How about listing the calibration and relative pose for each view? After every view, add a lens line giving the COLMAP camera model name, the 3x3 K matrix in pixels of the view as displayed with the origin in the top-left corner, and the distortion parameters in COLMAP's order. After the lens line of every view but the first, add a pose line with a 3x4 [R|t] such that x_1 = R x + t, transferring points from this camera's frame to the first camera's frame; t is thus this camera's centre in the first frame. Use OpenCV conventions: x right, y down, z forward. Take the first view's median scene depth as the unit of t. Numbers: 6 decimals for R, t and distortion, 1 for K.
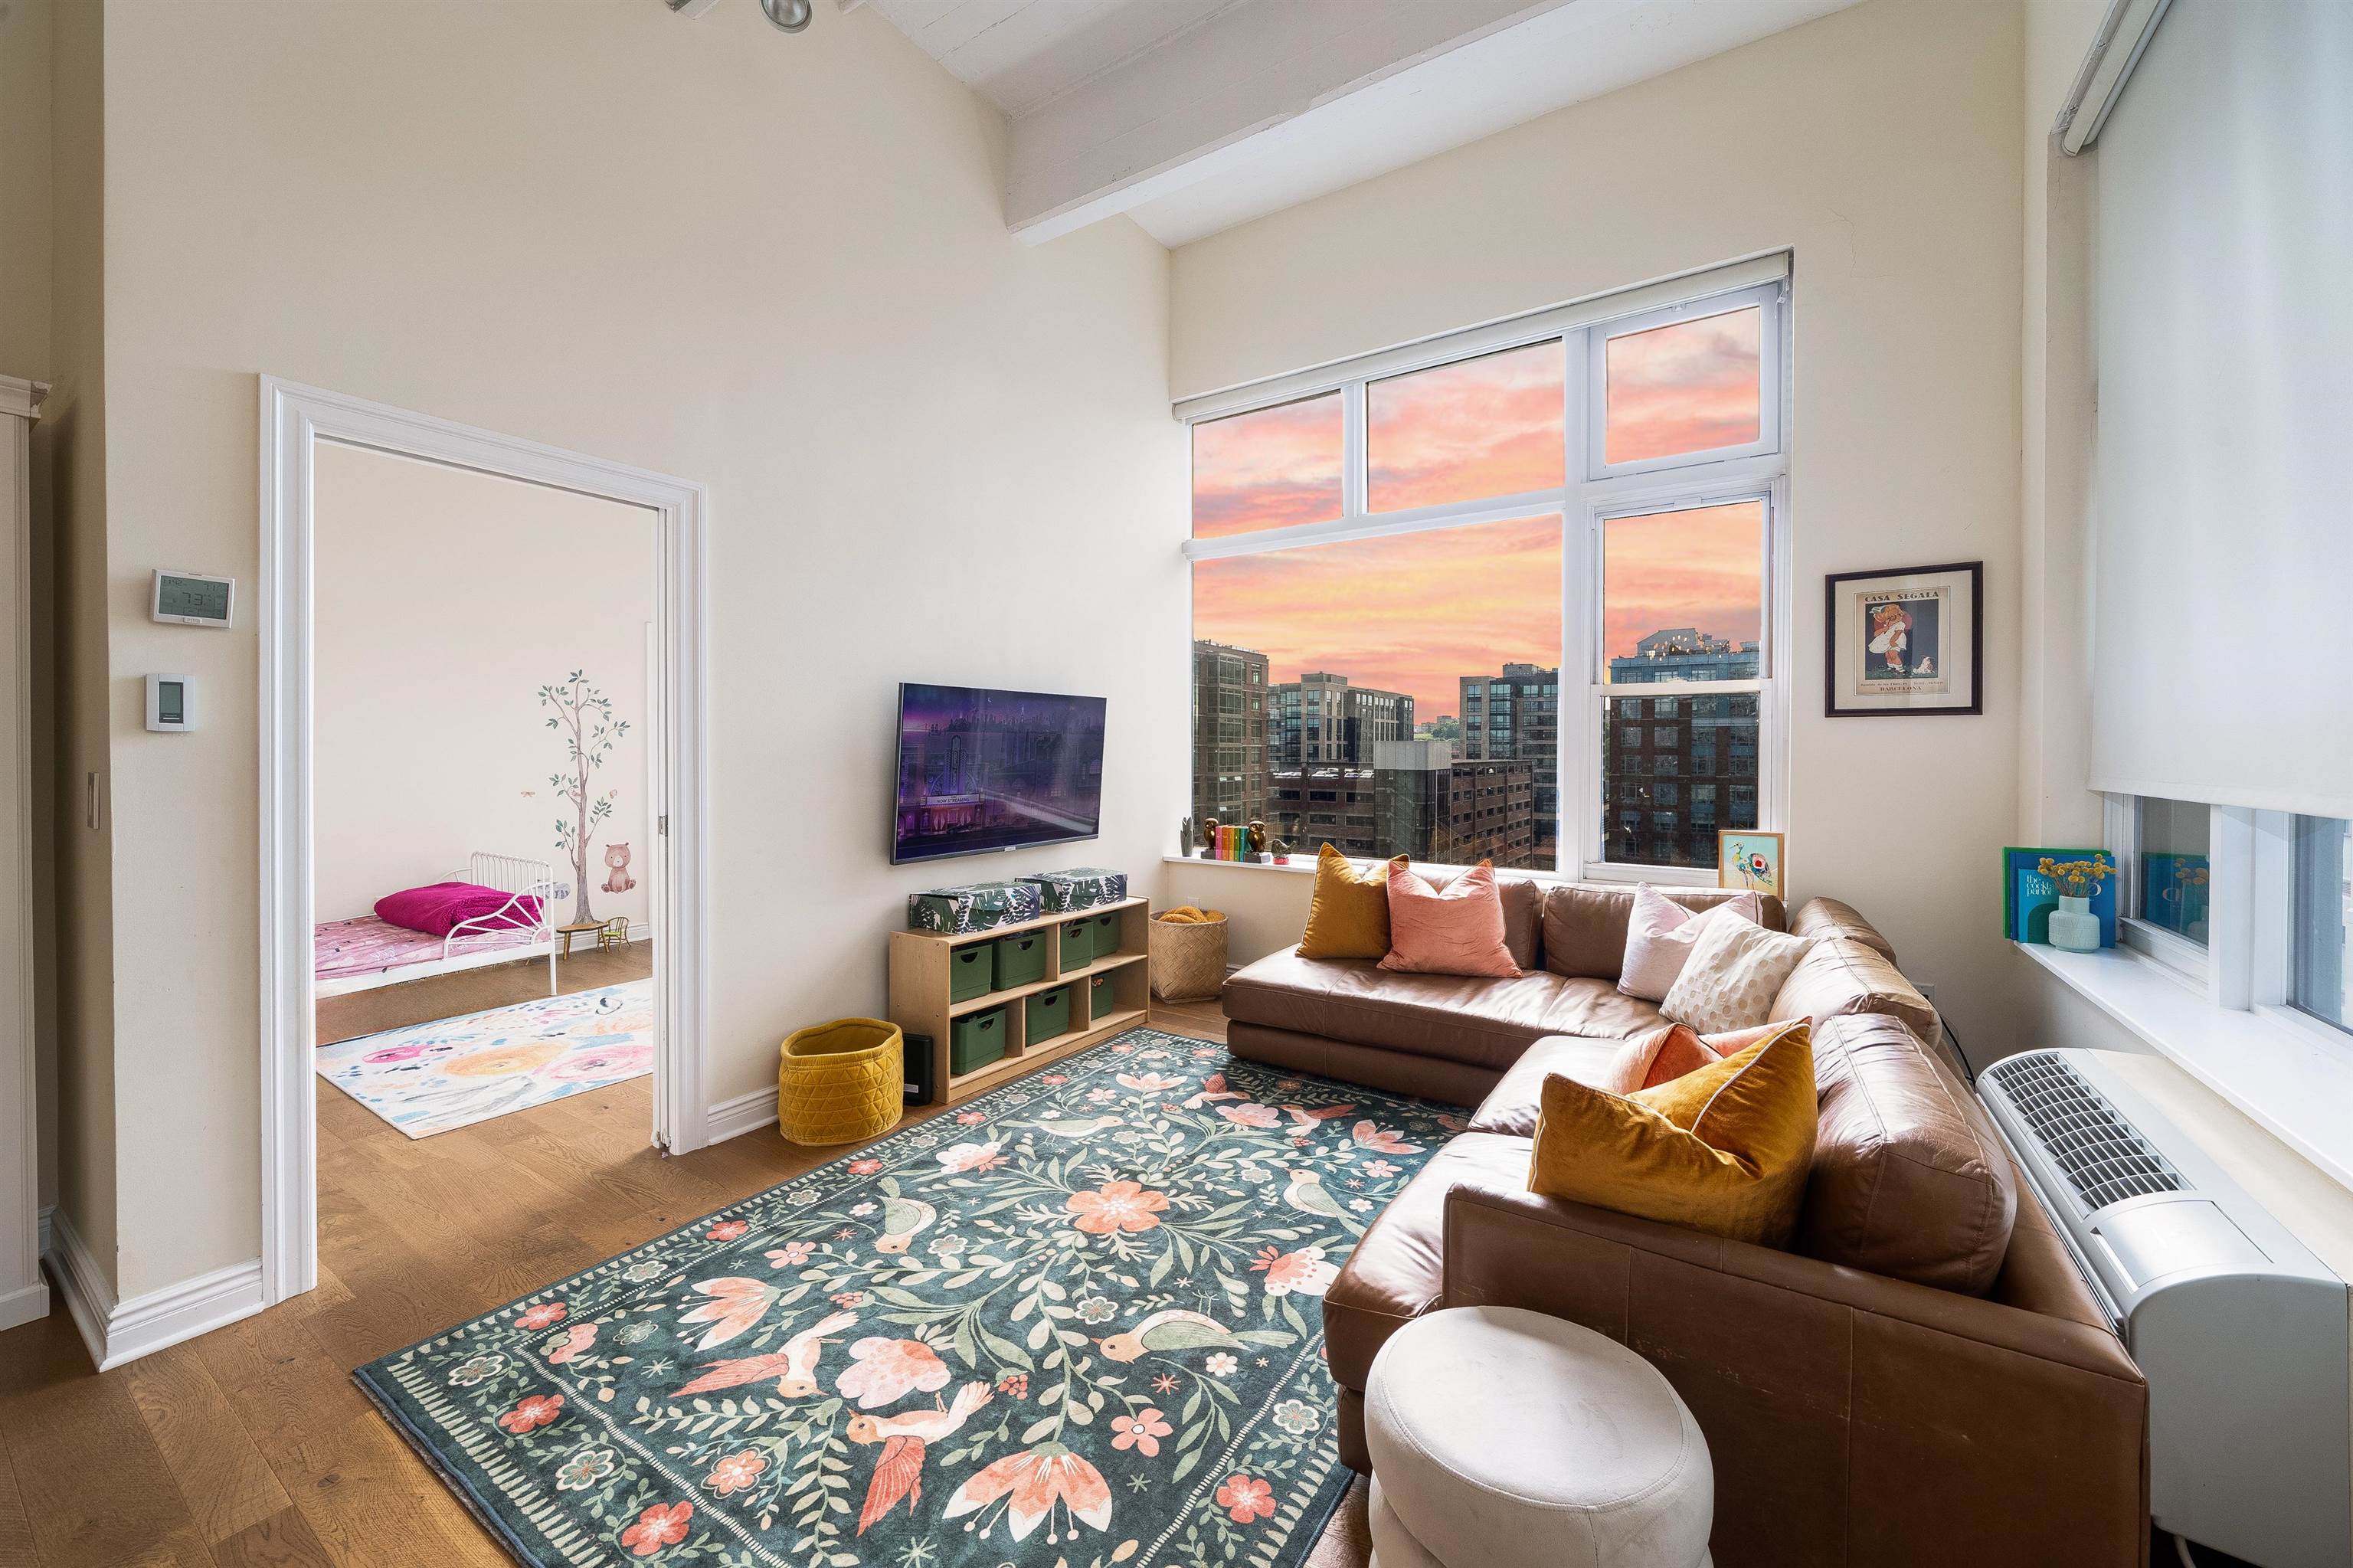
lens RADIAL K [[894.4, 0, 1179.1], [0, 894.4, 756.5], [0, 0, 1]] dist [-0.004230, -0.000249]
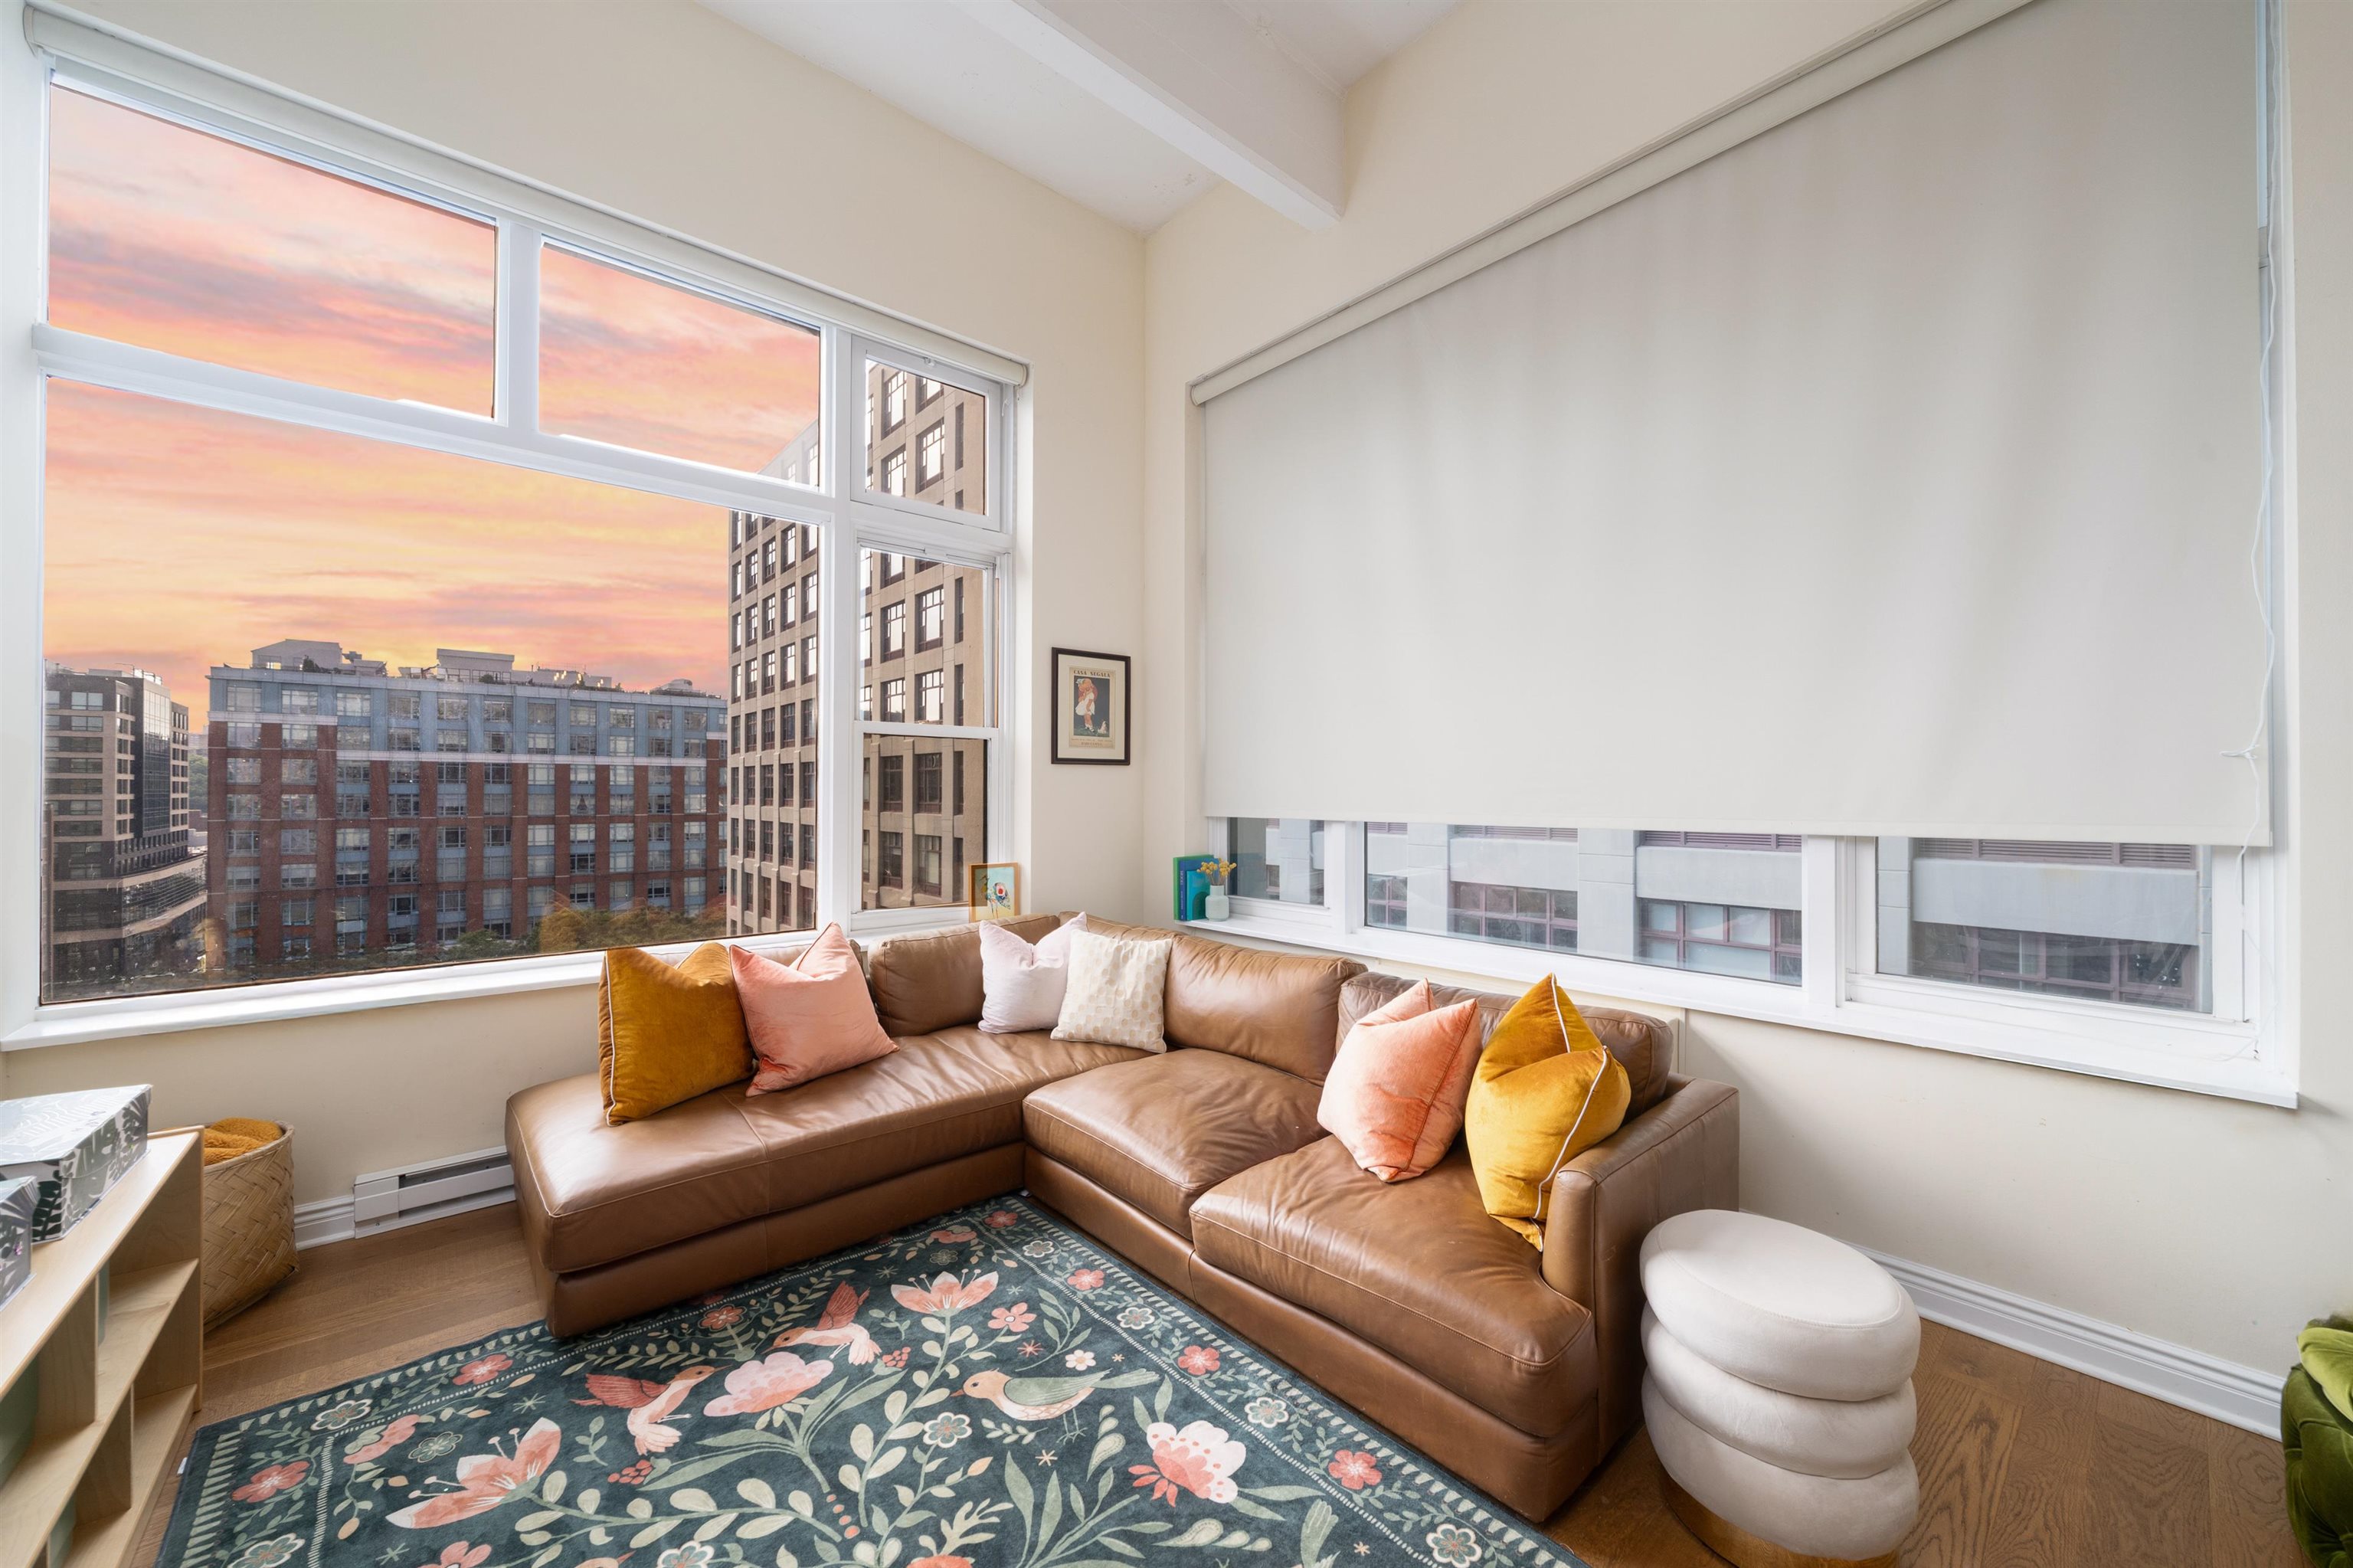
lens RADIAL K [[882.6, 0, 1192.8], [0, 882.6, 786.0], [0, 0, 1]] dist [-0.003549, -0.000318]
pose [[0.267176, 0.001860, 0.963646, -0.450015], [0.006869, 0.999969, -0.003835, -0.009242], [-0.963623, 0.007644, 0.267155, 0.576294]]
